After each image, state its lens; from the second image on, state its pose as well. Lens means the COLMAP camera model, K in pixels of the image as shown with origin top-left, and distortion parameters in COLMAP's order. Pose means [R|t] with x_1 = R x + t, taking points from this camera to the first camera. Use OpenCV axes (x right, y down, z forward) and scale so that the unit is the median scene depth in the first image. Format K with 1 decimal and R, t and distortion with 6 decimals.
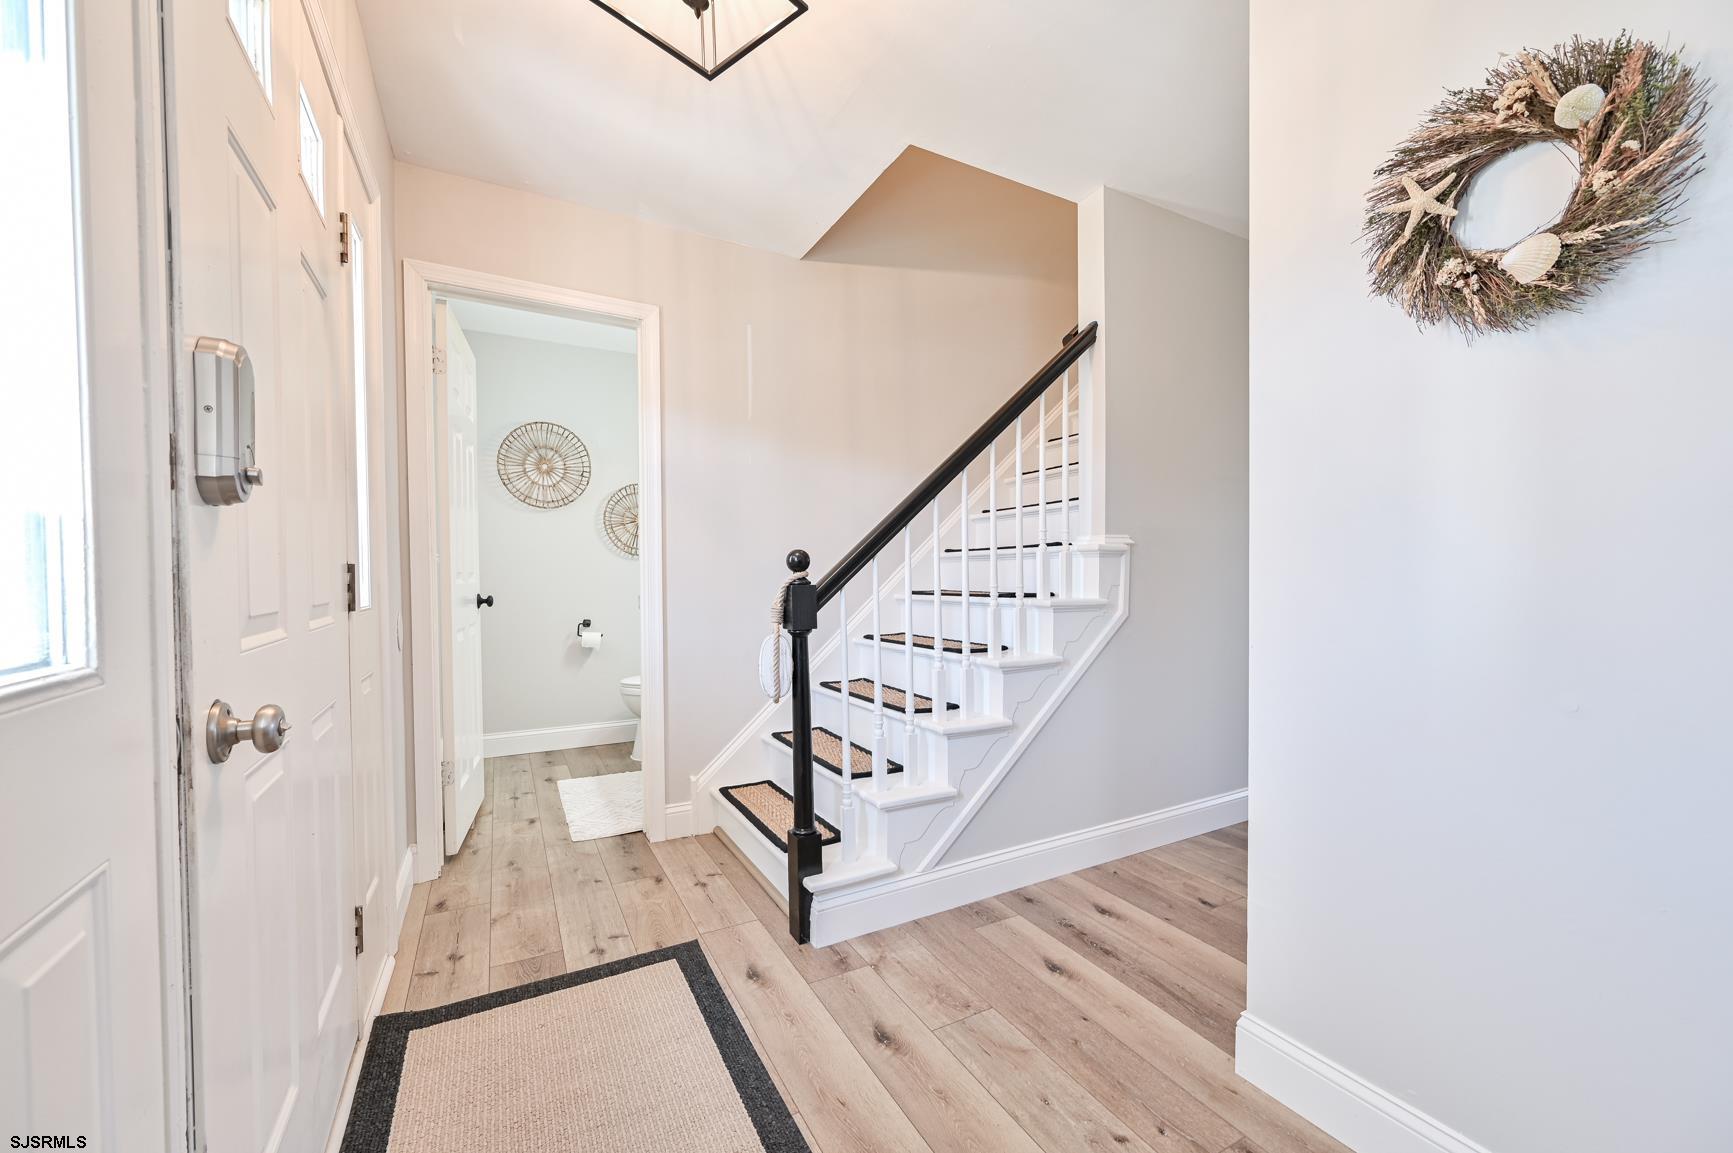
lens RADIAL K [[681.2, 0, 867.4], [0, 681.2, 584.2], [0, 0, 1]] dist [0.000161, 0.000389]
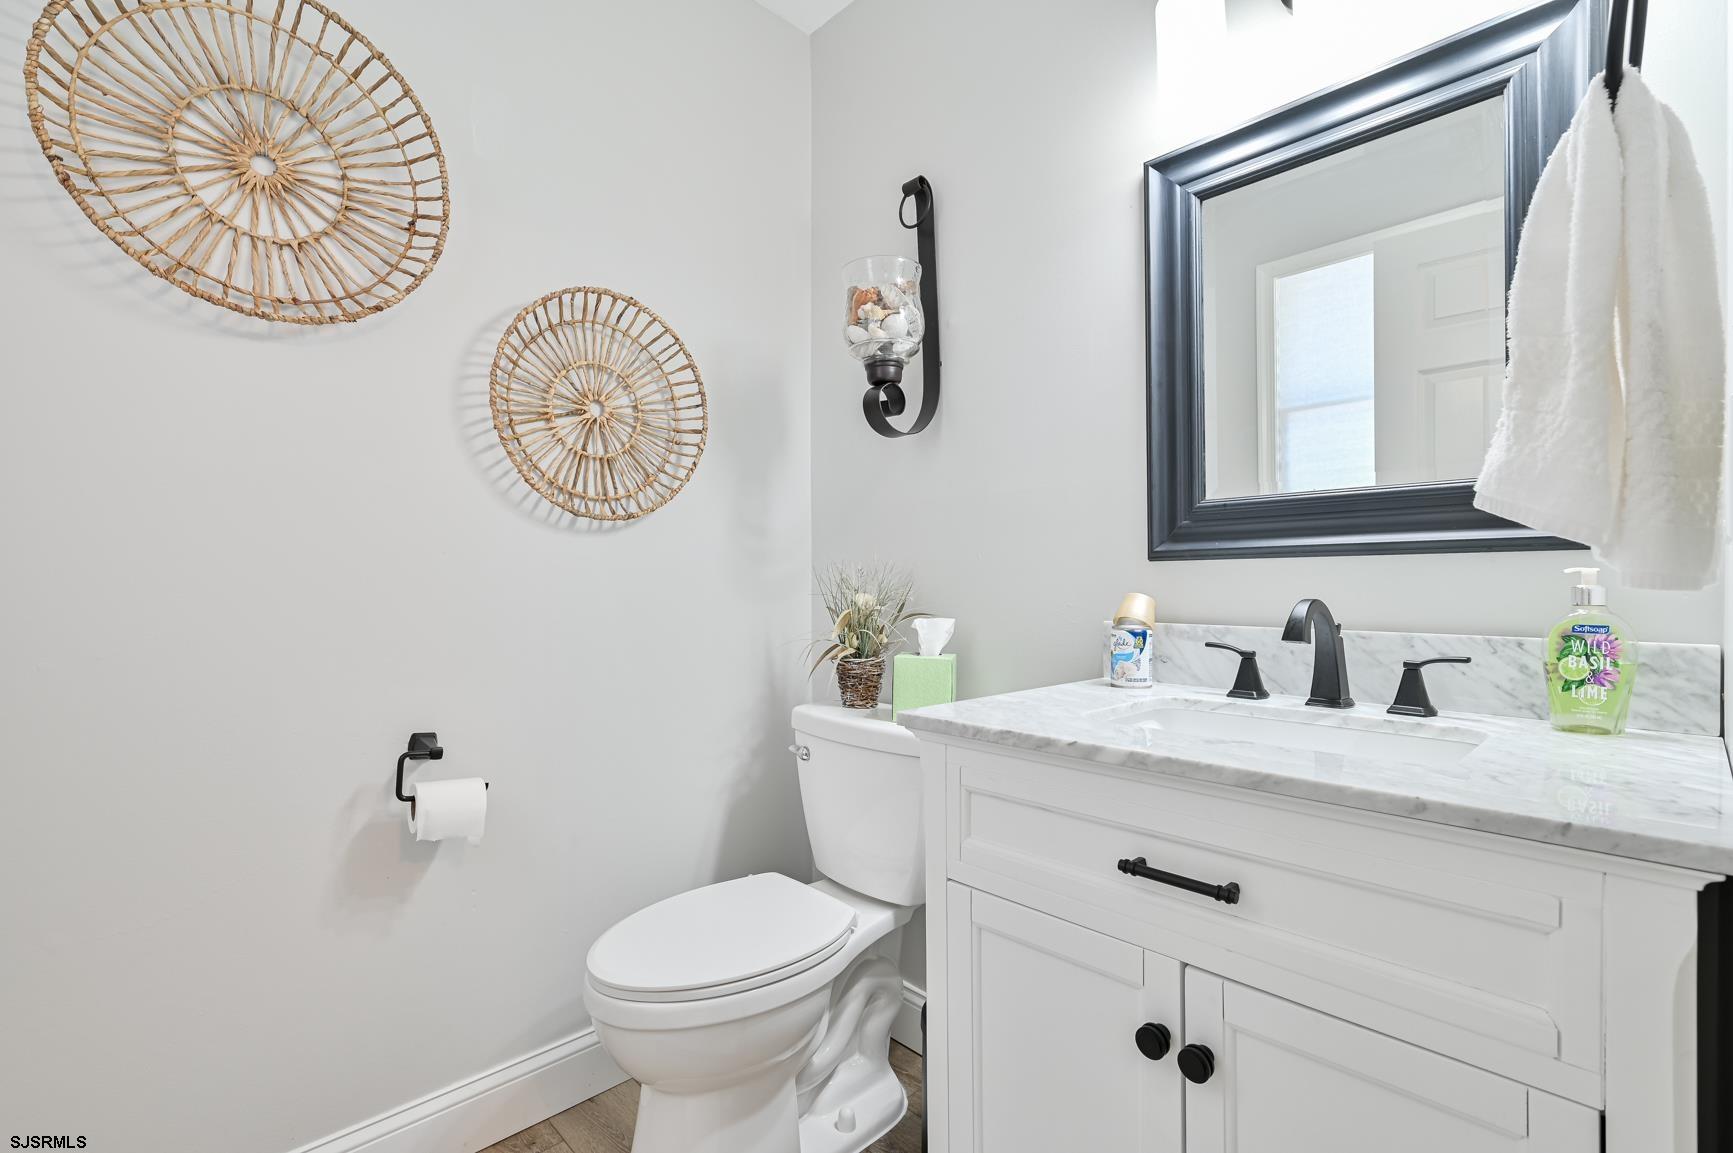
lens RADIAL K [[782.7, 0, 870.8], [0, 782.7, 582.1], [0, 0, 1]] dist [-0.000918, 0.000369]
pose [[0.962586, -0.005028, 0.270931, -0.325801], [0.010319, 0.999783, -0.018105, -0.003990], [-0.270781, 0.020223, 0.962428, 0.640957]]
